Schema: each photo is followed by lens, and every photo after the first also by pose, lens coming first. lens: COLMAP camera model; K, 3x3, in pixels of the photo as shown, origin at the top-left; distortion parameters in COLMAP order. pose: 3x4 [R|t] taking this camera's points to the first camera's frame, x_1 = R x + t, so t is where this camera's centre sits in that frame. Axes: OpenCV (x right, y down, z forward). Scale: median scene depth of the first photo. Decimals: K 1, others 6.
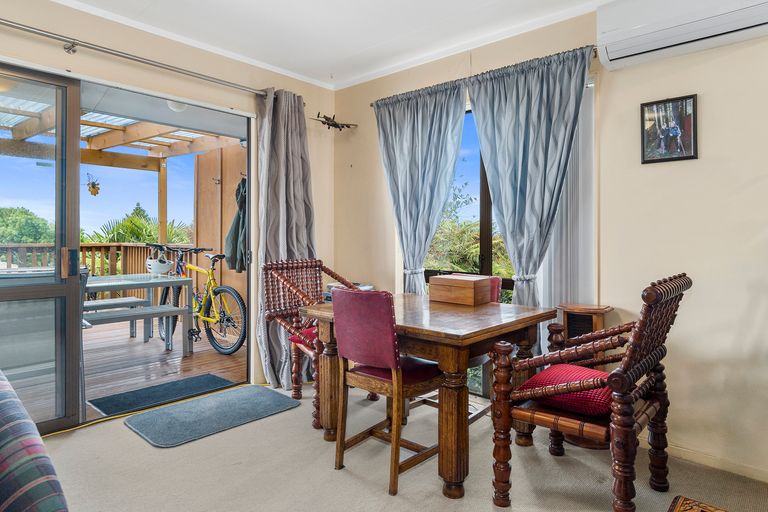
lens RADIAL K [[459.9, 0, 387.2], [0, 459.9, 237.3], [0, 0, 1]] dist [-0.029015, 0.000148]
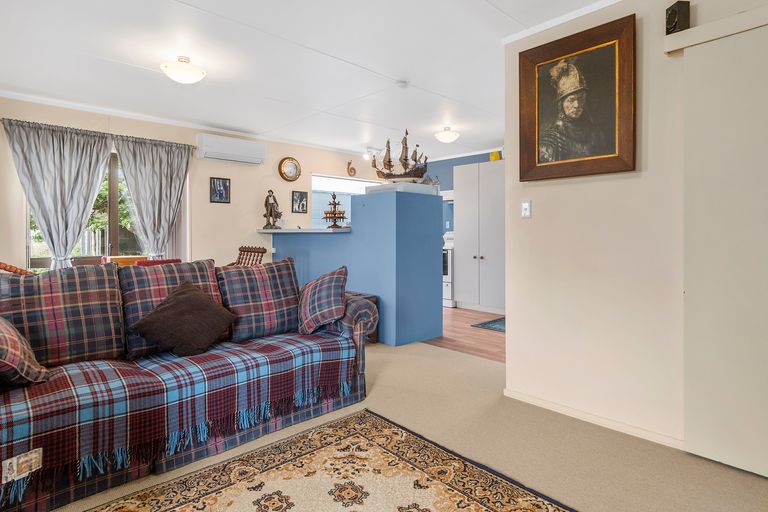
lens RADIAL K [[423.8, 0, 397.9], [0, 423.8, 234.6], [0, 0, 1]] dist [-0.001937, -0.002141]
pose [[0.072001, -0.009535, 0.997359, -1.441970], [-0.005067, 0.999938, 0.009925, -0.018383], [-0.997392, -0.005768, 0.071948, -0.125979]]
